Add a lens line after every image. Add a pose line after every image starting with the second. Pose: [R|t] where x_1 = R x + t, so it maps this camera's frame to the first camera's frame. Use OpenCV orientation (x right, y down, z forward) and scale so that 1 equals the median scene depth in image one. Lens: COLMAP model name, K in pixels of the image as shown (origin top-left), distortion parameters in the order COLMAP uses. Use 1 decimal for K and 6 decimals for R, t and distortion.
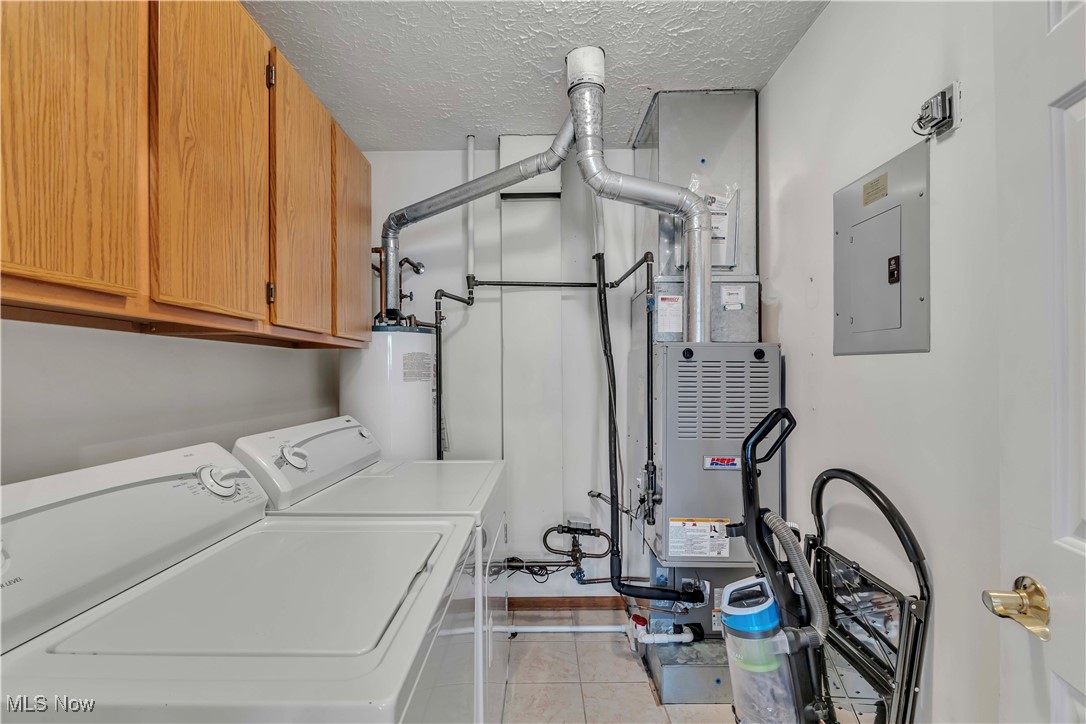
lens RADIAL K [[489.6, 0, 542.7], [0, 489.6, 376.5], [0, 0, 1]] dist [-0.007995, -0.000377]
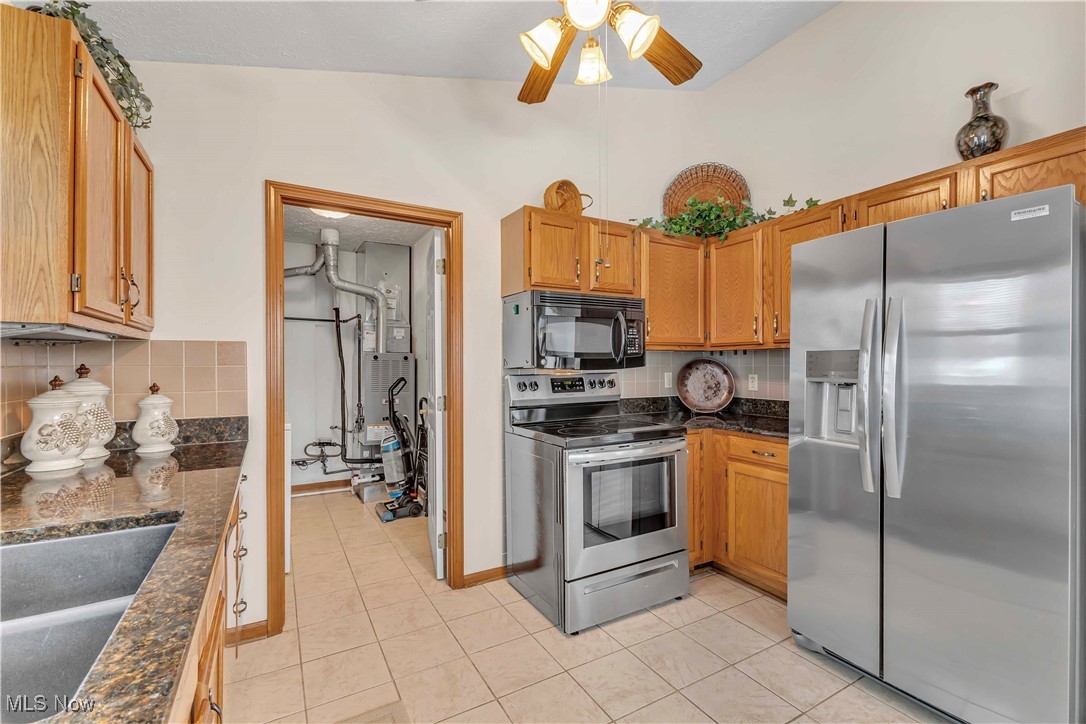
lens RADIAL K [[471.7, 0, 547.8], [0, 471.7, 359.9], [0, 0, 1]] dist [0.011000, -0.002660]
pose [[0.865074, 0.010592, 0.501532, -0.127749], [-0.000763, 0.999804, -0.019799, 0.012091], [-0.501643, 0.016745, 0.864913, -1.323175]]
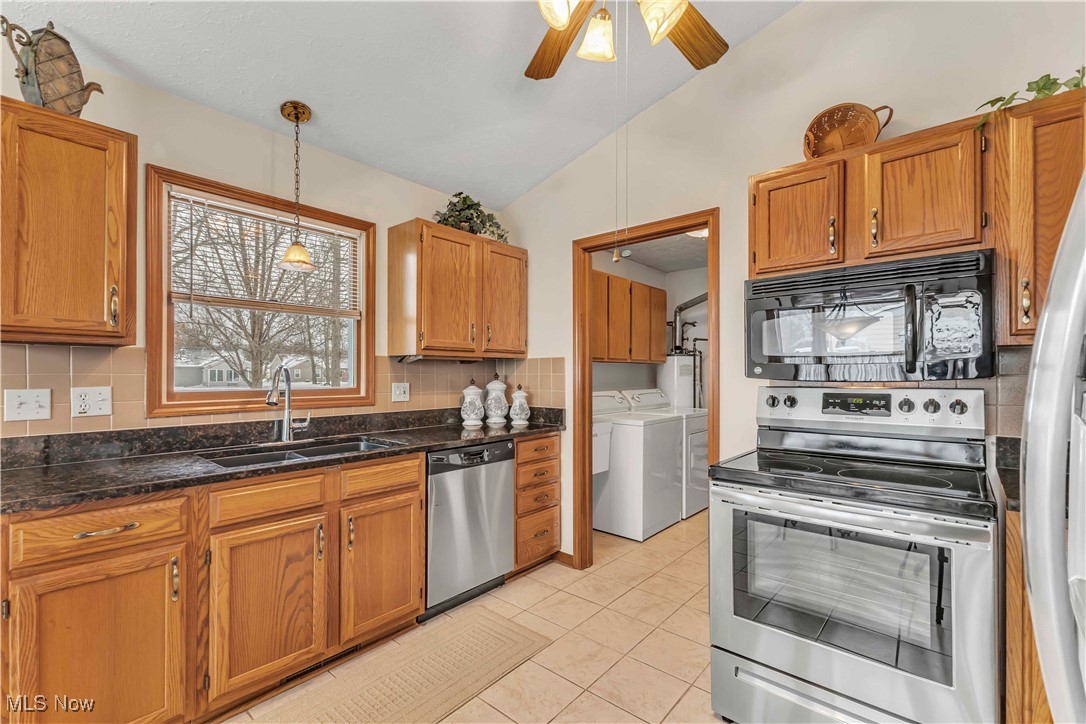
lens RADIAL K [[471.7, 0, 540.0], [0, 471.7, 368.8], [0, 0, 1]] dist [0.011000, -0.002660]
pose [[0.754311, 0.000668, -0.656517, 0.756584], [-0.010467, 0.999885, -0.011010, 0.005617], [0.656434, 0.015177, 0.754231, -1.273168]]
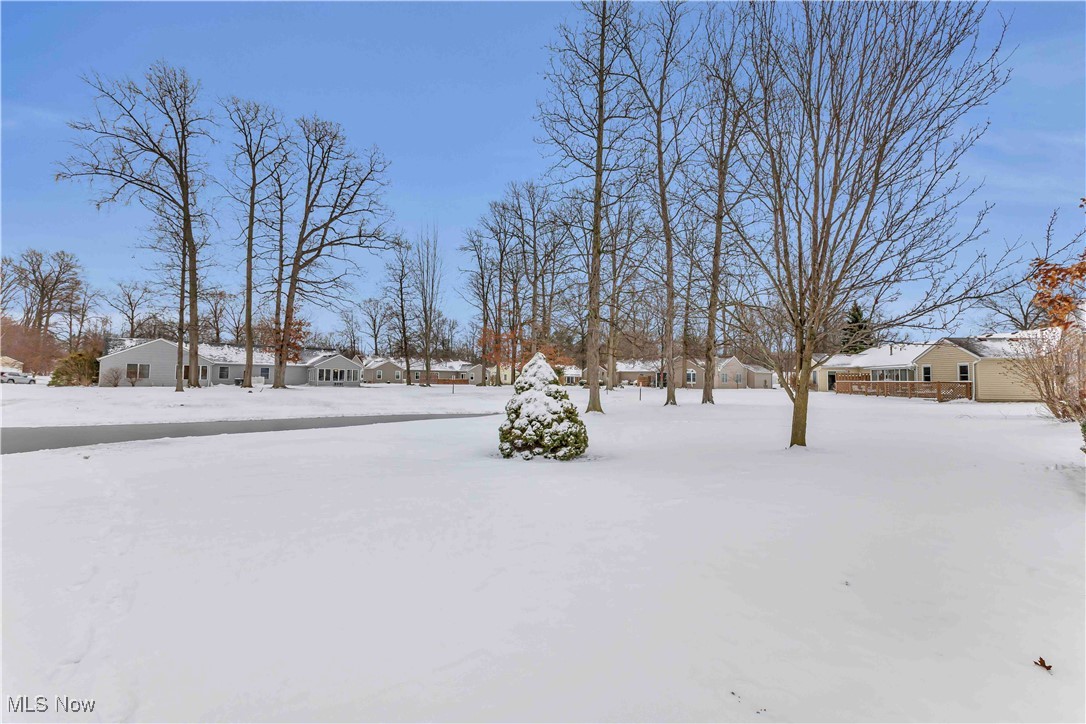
lens RADIAL K [[471.7, 0, 542.9], [0, 471.7, 361.3], [0, 0, 1]] dist [0.011000, -0.002660]
pose [[0.715048, -0.008883, -0.699019, -3.107585], [-0.022446, 0.999112, -0.035658, 0.212928], [0.698715, 0.041187, 0.714213, -4.012458]]
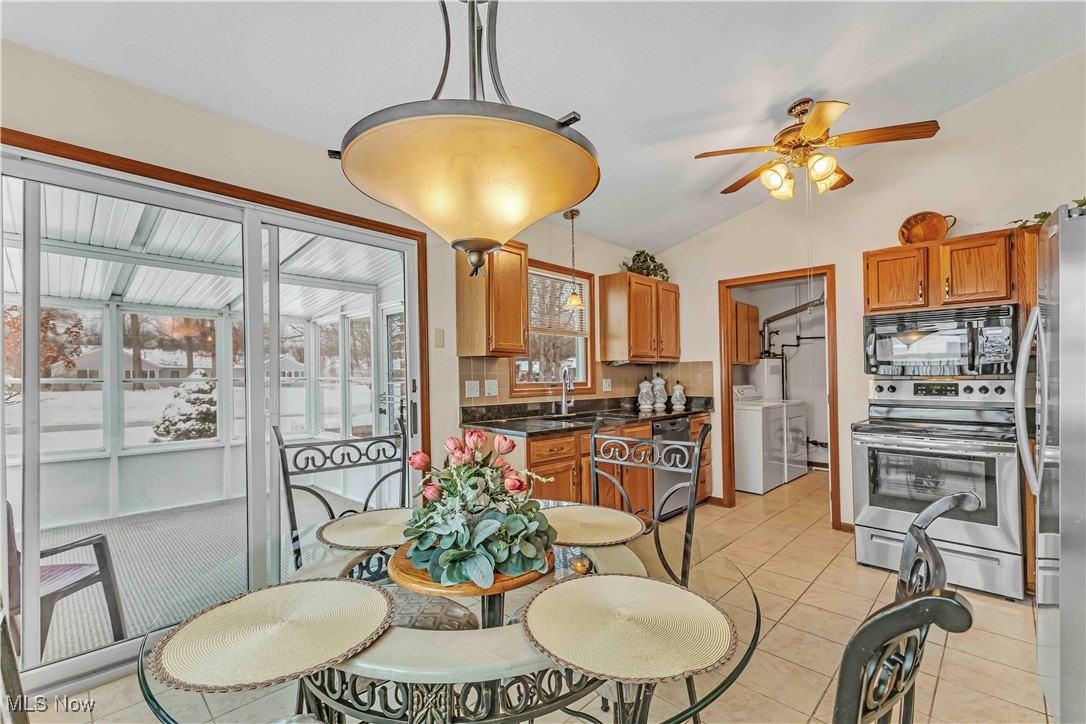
lens RADIAL K [[471.7, 0, 539.3], [0, 471.7, 361.4], [0, 0, 1]] dist [0.011000, -0.002660]
pose [[0.715280, -0.014071, -0.698697, 0.773205], [-0.007279, 0.999593, -0.027583, 0.018421], [0.698801, 0.024815, 0.714886, -2.193777]]
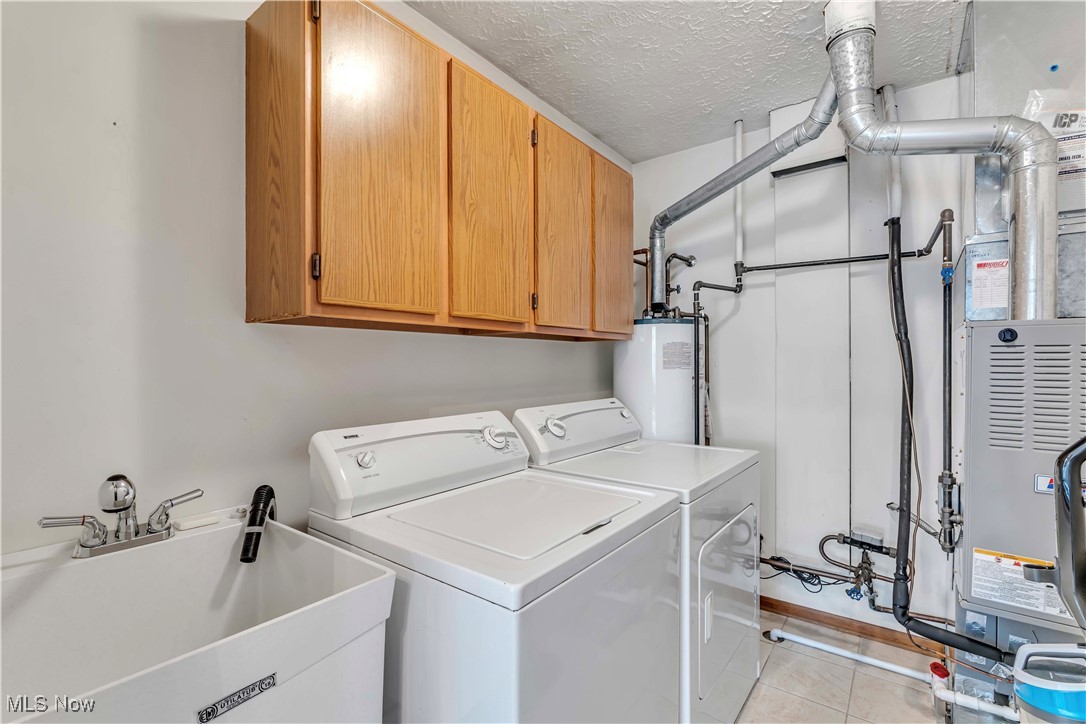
lens RADIAL K [[489.6, 0, 540.9], [0, 489.6, 366.3], [0, 0, 1]] dist [-0.007995, -0.000377]
pose [[0.794123, 0.005234, -0.607735, 0.162855], [-0.003562, 0.999986, 0.003958, 0.000188], [0.607747, -0.000978, 0.794130, -0.028605]]
